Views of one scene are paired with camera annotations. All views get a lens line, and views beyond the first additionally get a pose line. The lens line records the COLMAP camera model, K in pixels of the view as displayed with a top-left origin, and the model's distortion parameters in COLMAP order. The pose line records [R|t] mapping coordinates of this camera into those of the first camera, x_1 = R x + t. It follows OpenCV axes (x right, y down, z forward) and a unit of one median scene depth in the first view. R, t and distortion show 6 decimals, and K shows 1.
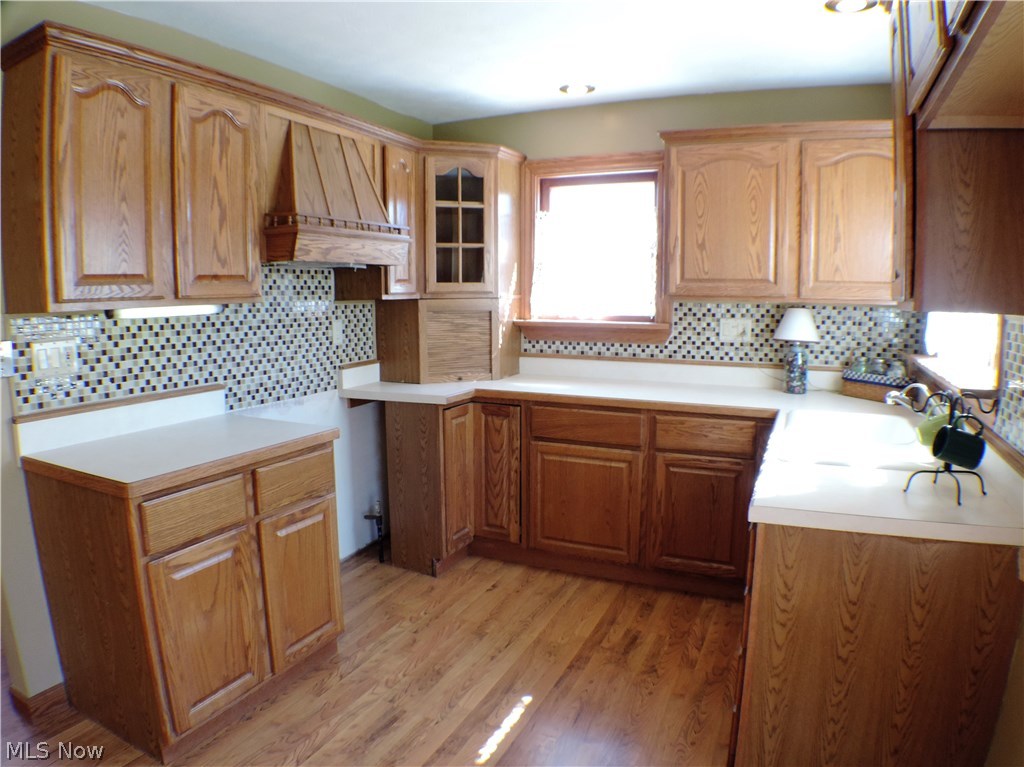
lens RADIAL K [[664.3, 0, 490.8], [0, 664.3, 385.5], [0, 0, 1]] dist [-0.171552, 0.028392]
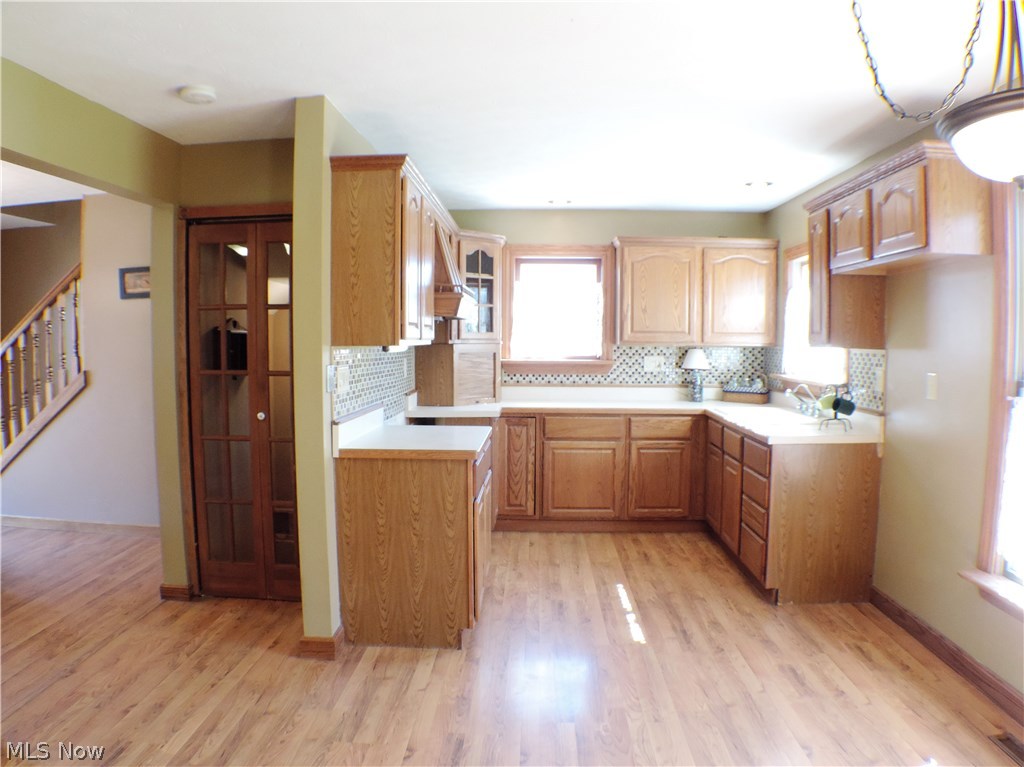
lens RADIAL K [[691.9, 0, 488.9], [0, 691.9, 381.9], [0, 0, 1]] dist [-0.158315, 0.017488]
pose [[0.920905, -0.016166, 0.389451, -0.668007], [0.046482, 0.996565, -0.068545, 0.054853], [-0.387005, 0.081226, 0.918493, -0.371872]]
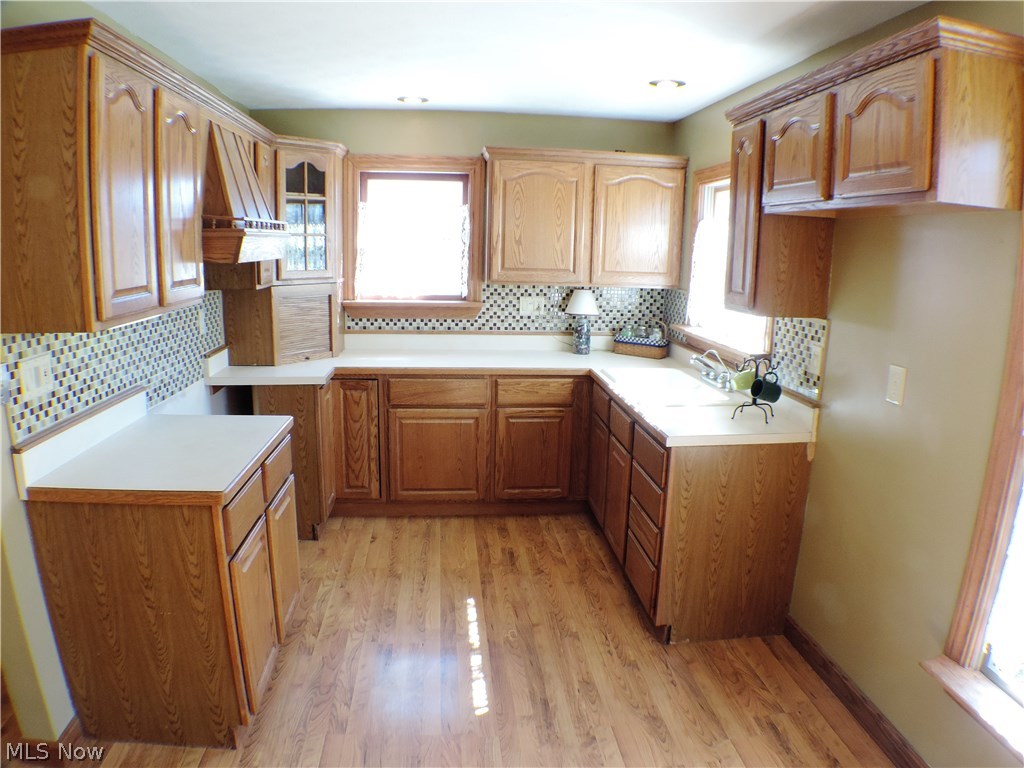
lens RADIAL K [[671.9, 0, 497.2], [0, 671.9, 388.3], [0, 0, 1]] dist [-0.181157, 0.036573]
pose [[0.854548, -0.087810, 0.511895, -0.389044], [0.048237, 0.994763, 0.090114, -0.050617], [-0.517127, -0.052314, 0.854308, -0.096038]]
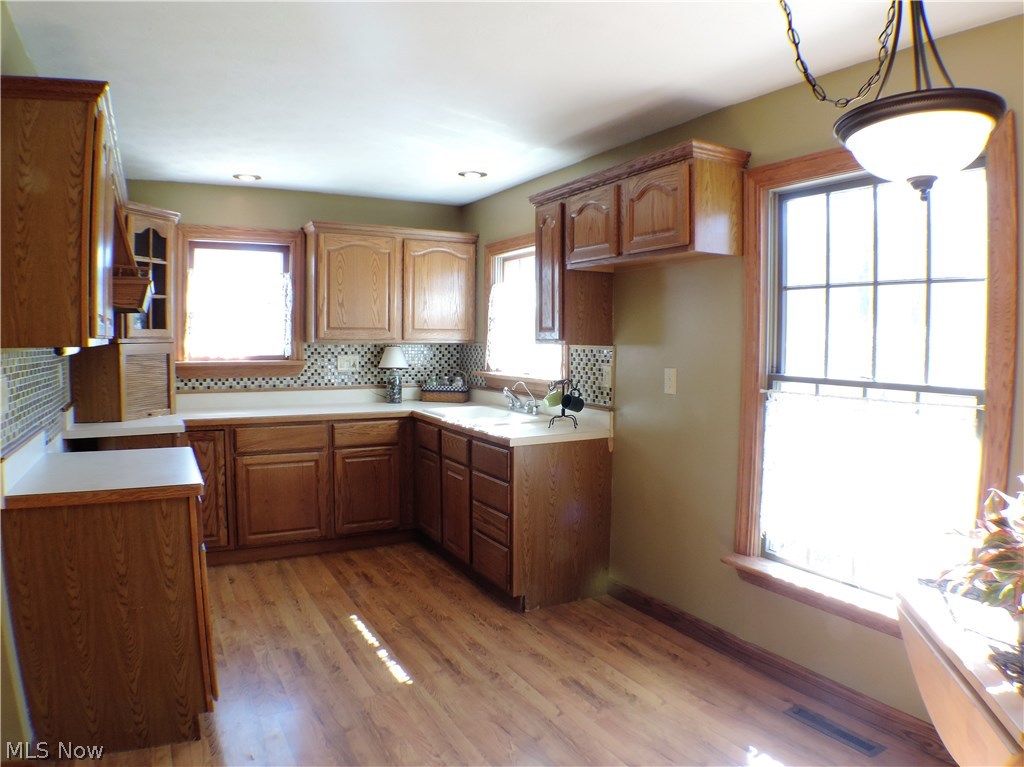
lens RADIAL K [[691.2, 0, 515.8], [0, 691.2, 385.1], [0, 0, 1]] dist [-0.179886, 0.031357]
pose [[0.565236, -0.044987, 0.823701, -0.692498], [0.102830, 0.994566, -0.016245, 0.025165], [-0.818495, 0.093884, 0.566791, -0.149463]]
